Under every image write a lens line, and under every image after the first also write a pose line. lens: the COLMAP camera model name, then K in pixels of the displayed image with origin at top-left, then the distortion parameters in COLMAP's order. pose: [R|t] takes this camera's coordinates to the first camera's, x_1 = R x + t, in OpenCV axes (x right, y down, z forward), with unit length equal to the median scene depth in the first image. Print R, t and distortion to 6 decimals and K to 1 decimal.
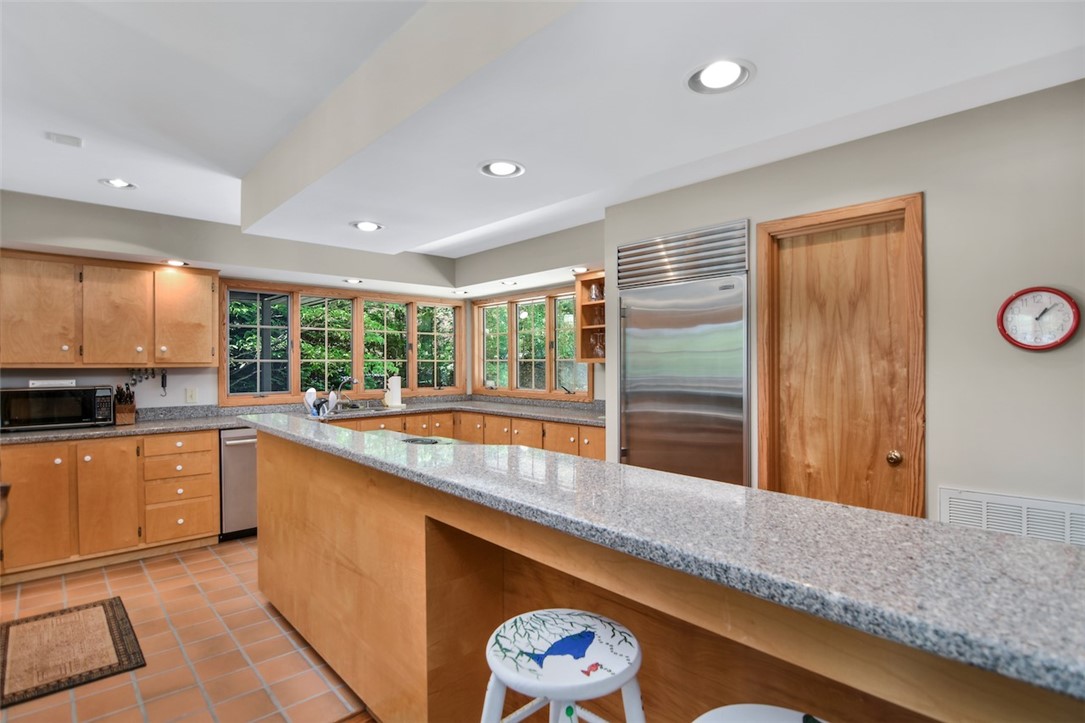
lens RADIAL K [[531.7, 0, 549.4], [0, 531.7, 363.3], [0, 0, 1]] dist [-0.005932, -0.000428]
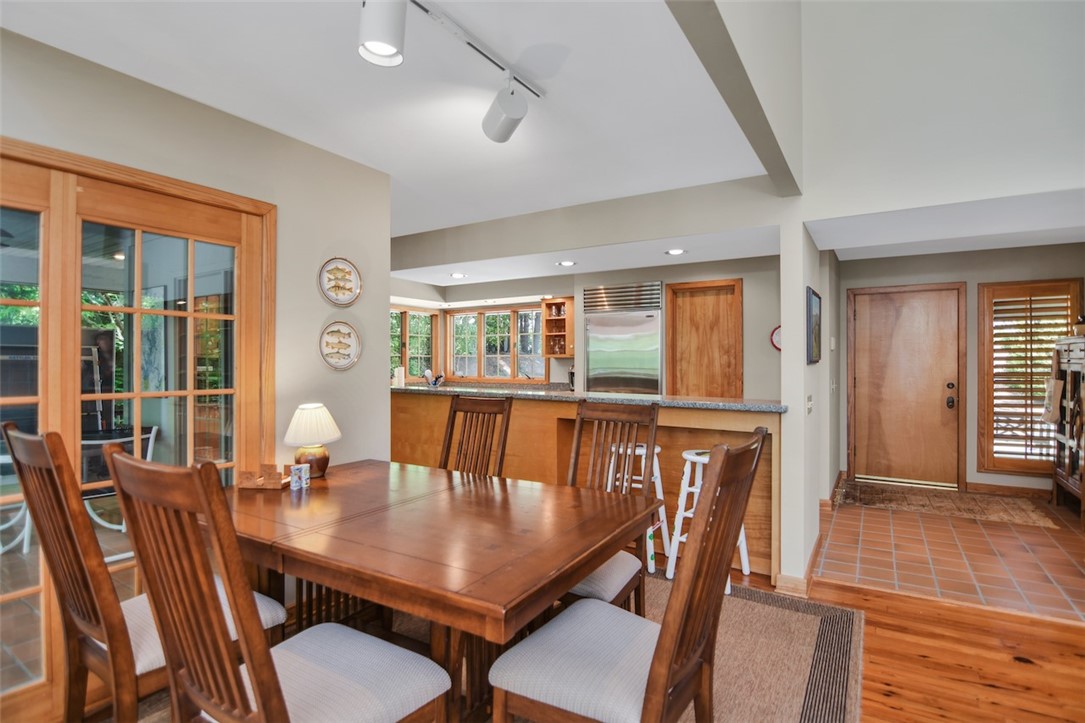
lens RADIAL K [[531.7, 0, 539.3], [0, 531.7, 360.9], [0, 0, 1]] dist [-0.005932, -0.000428]
pose [[0.973957, -0.000001, 0.226731, -0.405675], [-0.000170, 1.000000, 0.000732, 0.010769], [-0.226731, -0.000752, 0.973957, -0.633480]]
